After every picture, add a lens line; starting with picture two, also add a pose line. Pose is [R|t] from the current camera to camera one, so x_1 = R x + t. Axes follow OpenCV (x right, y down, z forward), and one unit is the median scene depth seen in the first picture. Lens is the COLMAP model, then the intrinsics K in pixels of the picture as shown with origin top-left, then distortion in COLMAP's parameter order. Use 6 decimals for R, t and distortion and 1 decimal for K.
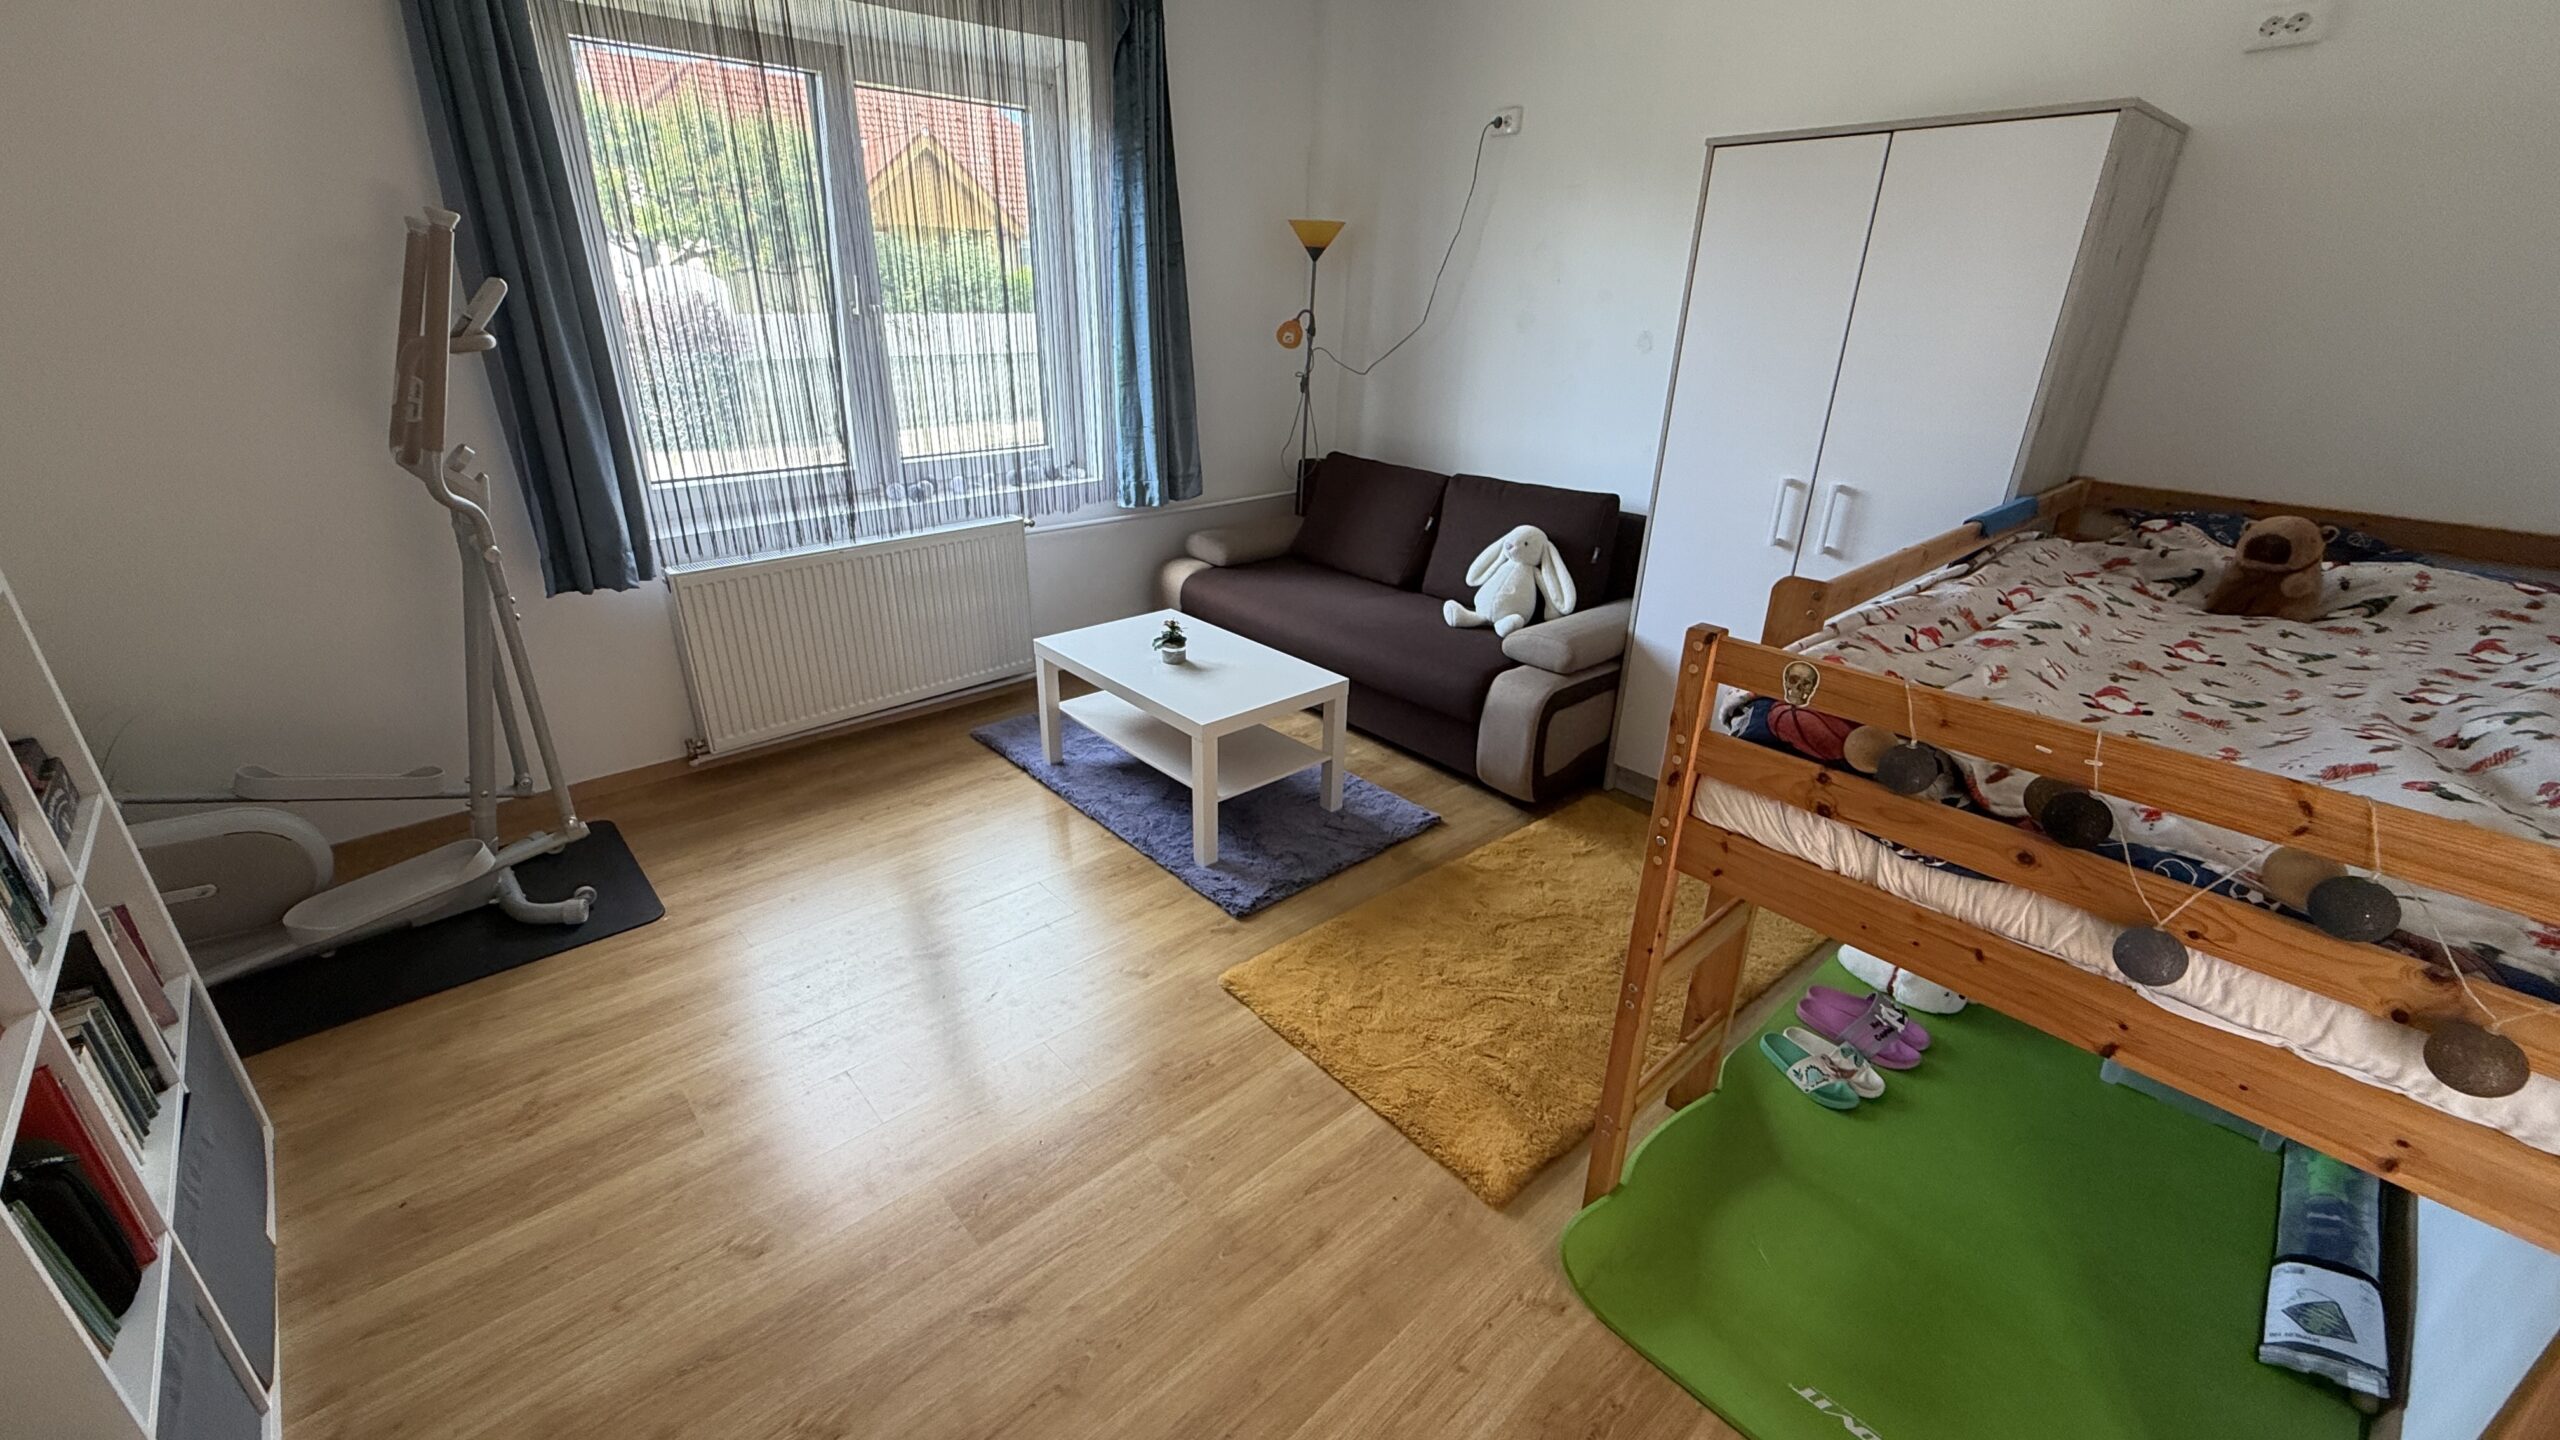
lens RADIAL K [[1013.7, 0, 1269.0], [0, 1013.7, 715.8], [0, 0, 1]] dist [-0.004149, -0.000433]
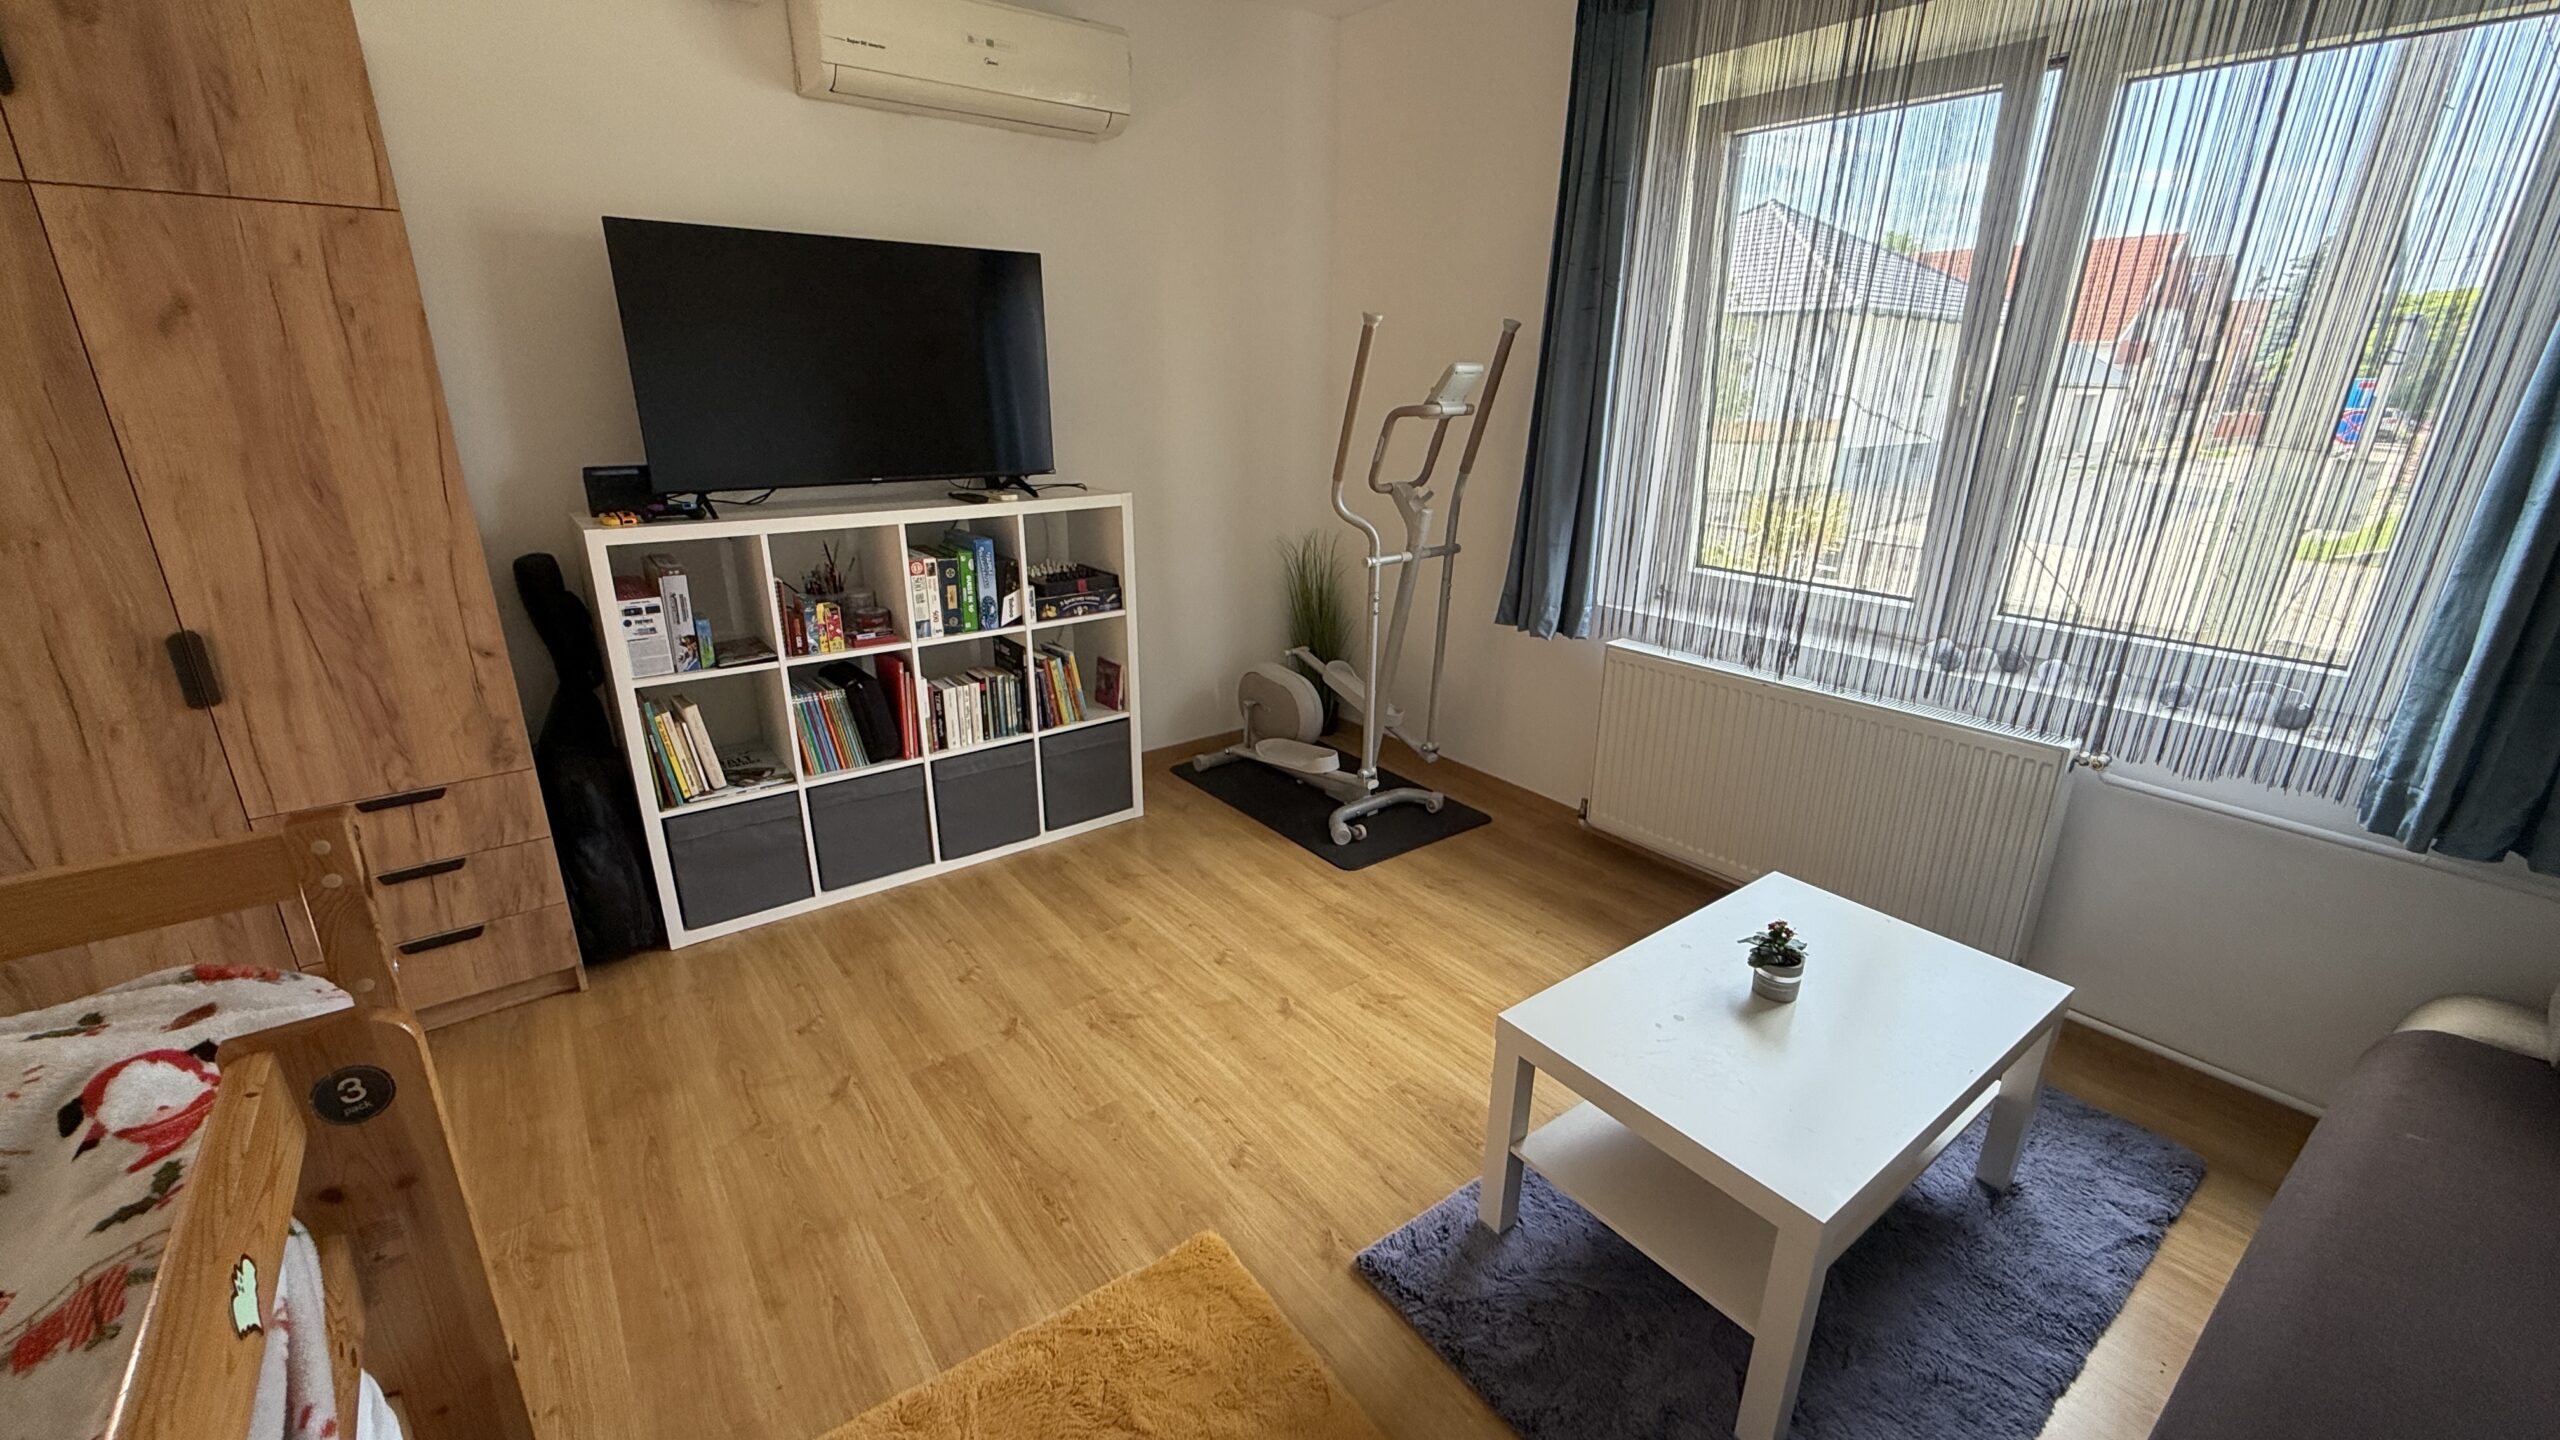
lens RADIAL K [[1013.7, 0, 1266.8], [0, 1013.7, 723.0], [0, 0, 1]] dist [-0.004149, -0.000433]
pose [[-0.080451, 0.306215, -0.948557, 0.423307], [-0.402708, 0.860530, 0.311953, -0.245929], [0.911786, 0.407089, 0.054085, 0.651738]]
